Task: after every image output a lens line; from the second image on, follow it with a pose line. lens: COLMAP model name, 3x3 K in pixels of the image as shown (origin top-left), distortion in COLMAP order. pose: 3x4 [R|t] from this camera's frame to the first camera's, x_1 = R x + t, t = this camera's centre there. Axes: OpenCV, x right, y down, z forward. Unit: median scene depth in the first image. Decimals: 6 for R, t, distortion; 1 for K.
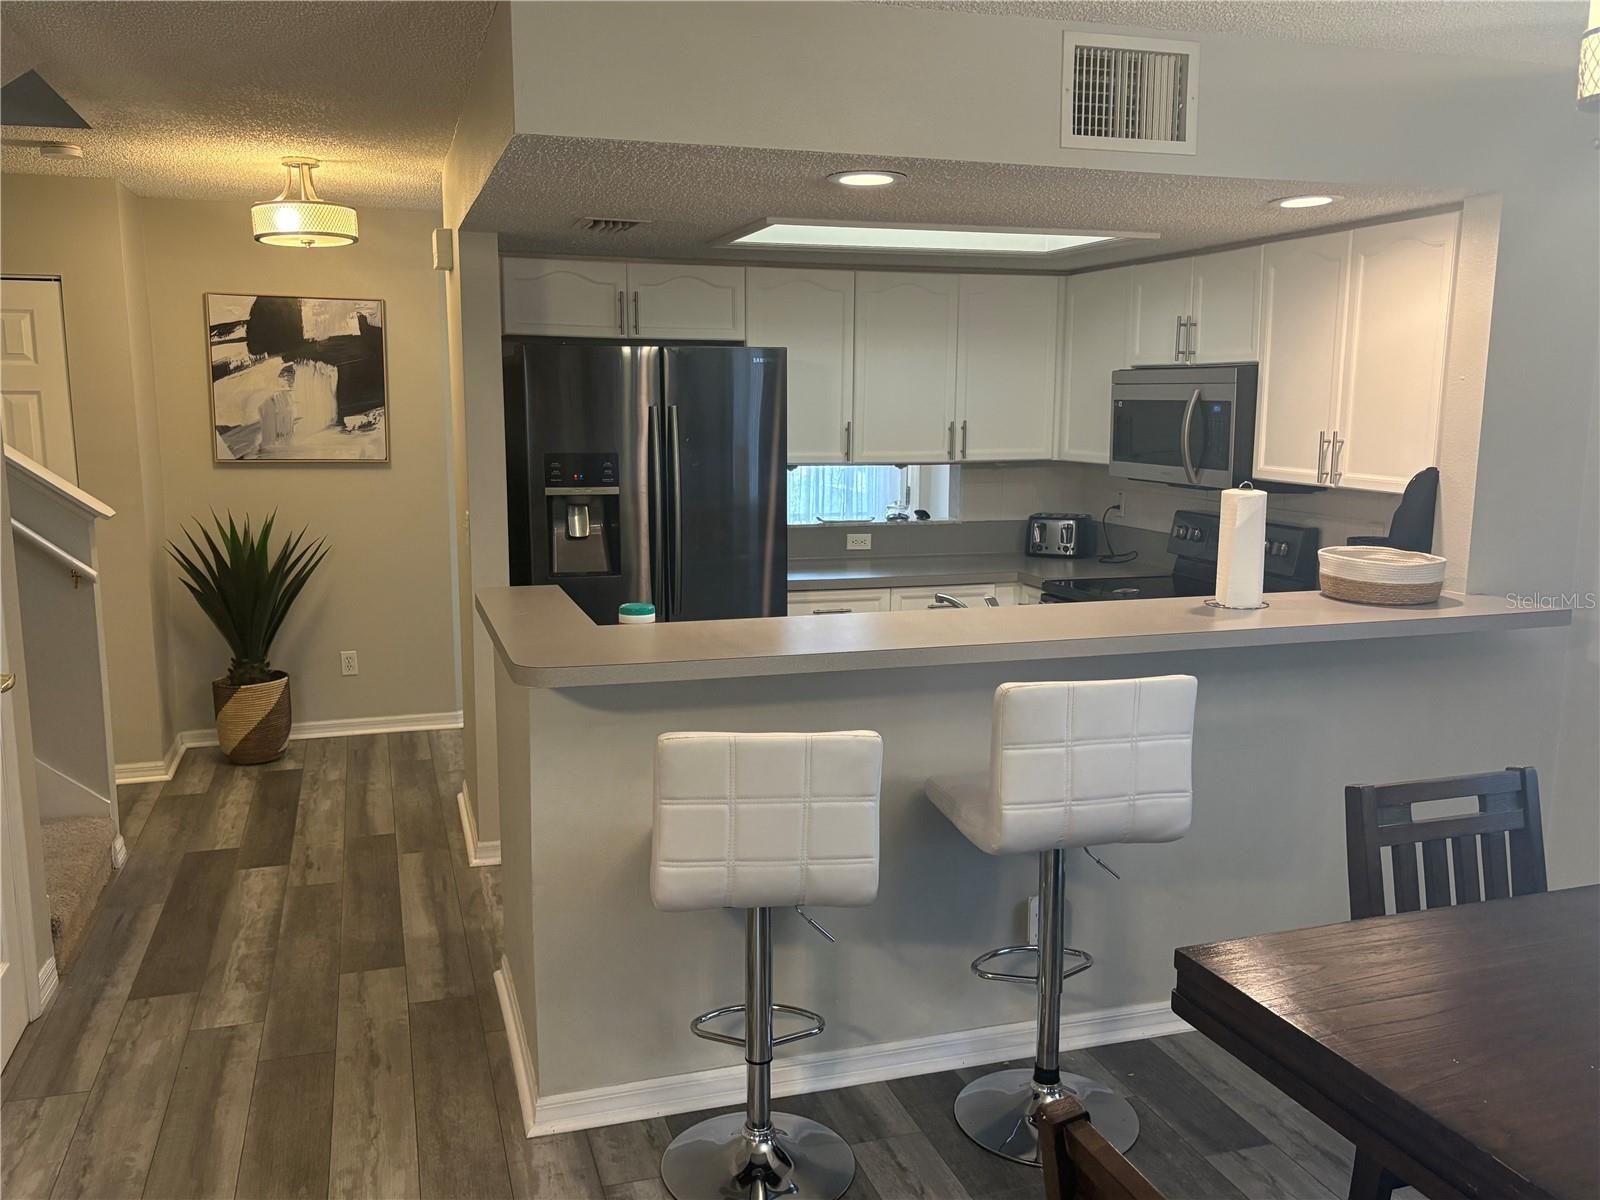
lens RADIAL K [[1312.5, 0, 791.5], [0, 1312.5, 603.3], [0, 0, 1]] dist [0.043819, -0.064988]
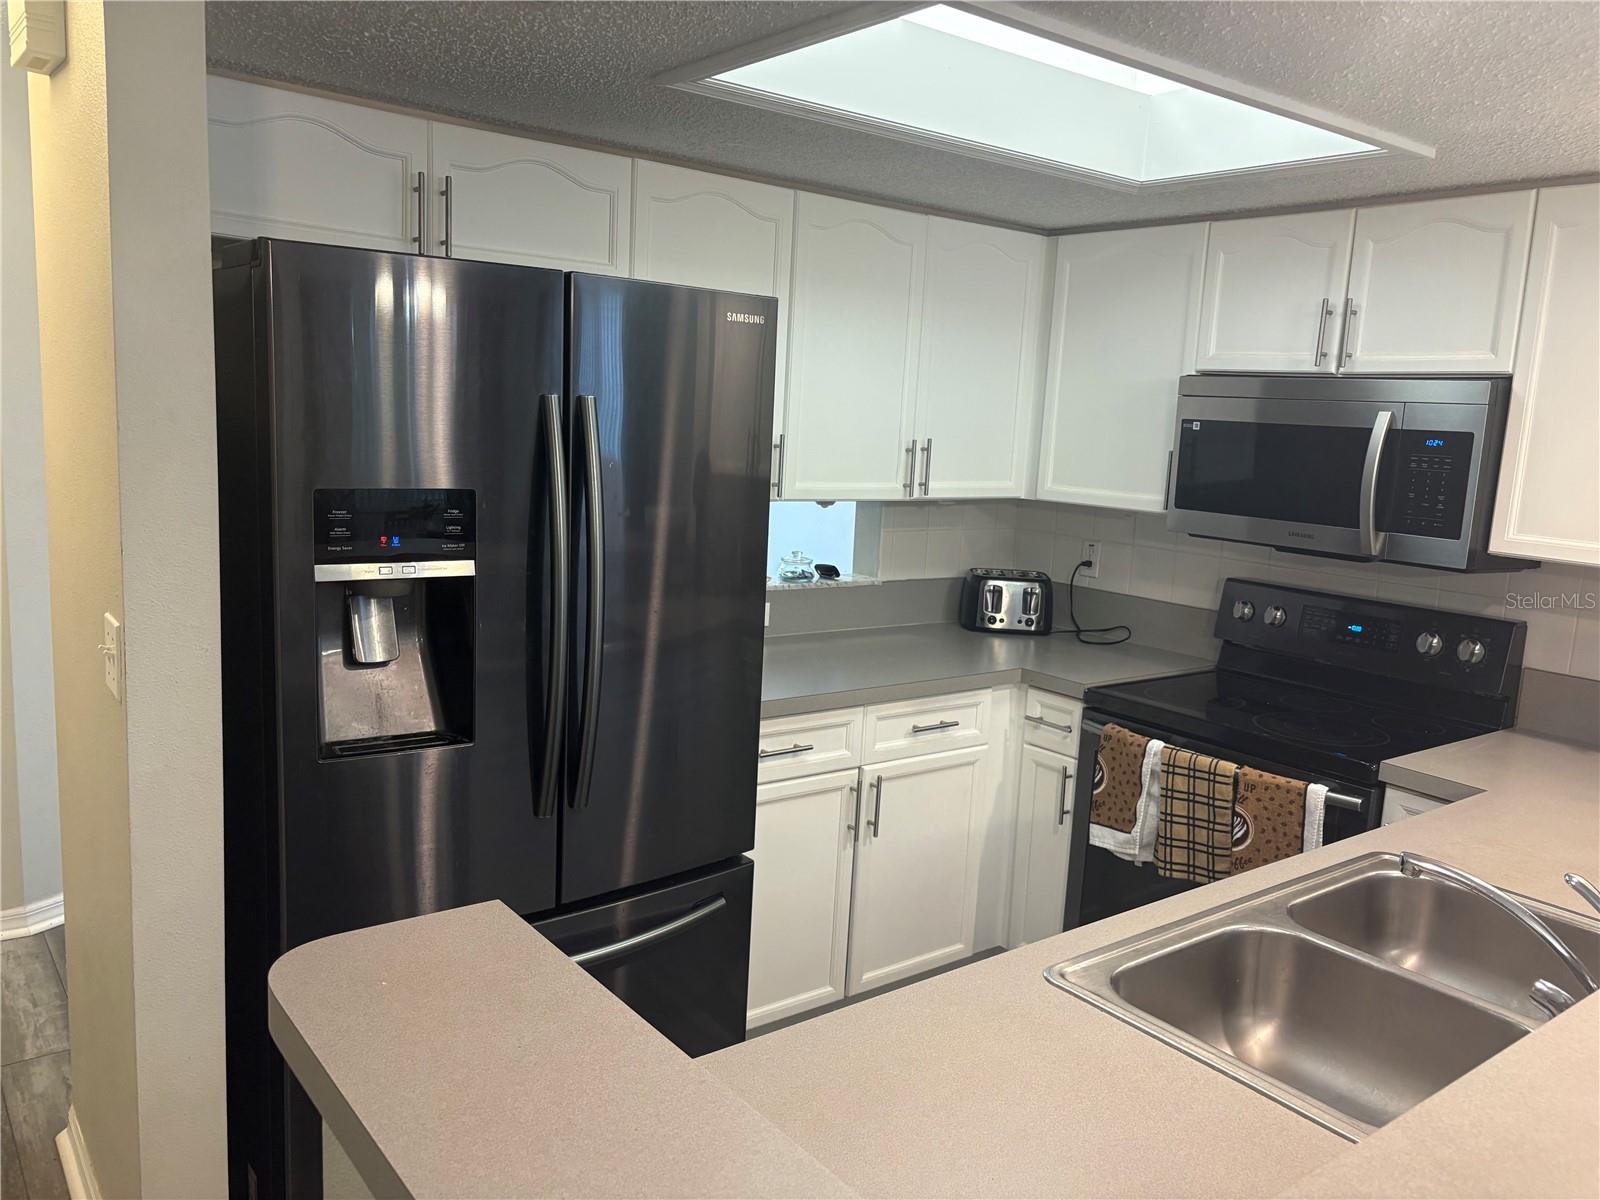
lens RADIAL K [[1218.6, 0, 812.2], [0, 1218.6, 599.7], [0, 0, 1]] dist [0.003582, 0.003017]
pose [[0.936889, -0.008949, 0.349513, -0.170700], [0.006232, 0.999941, 0.008897, -0.077516], [-0.349572, -0.006157, 0.936889, 0.542033]]
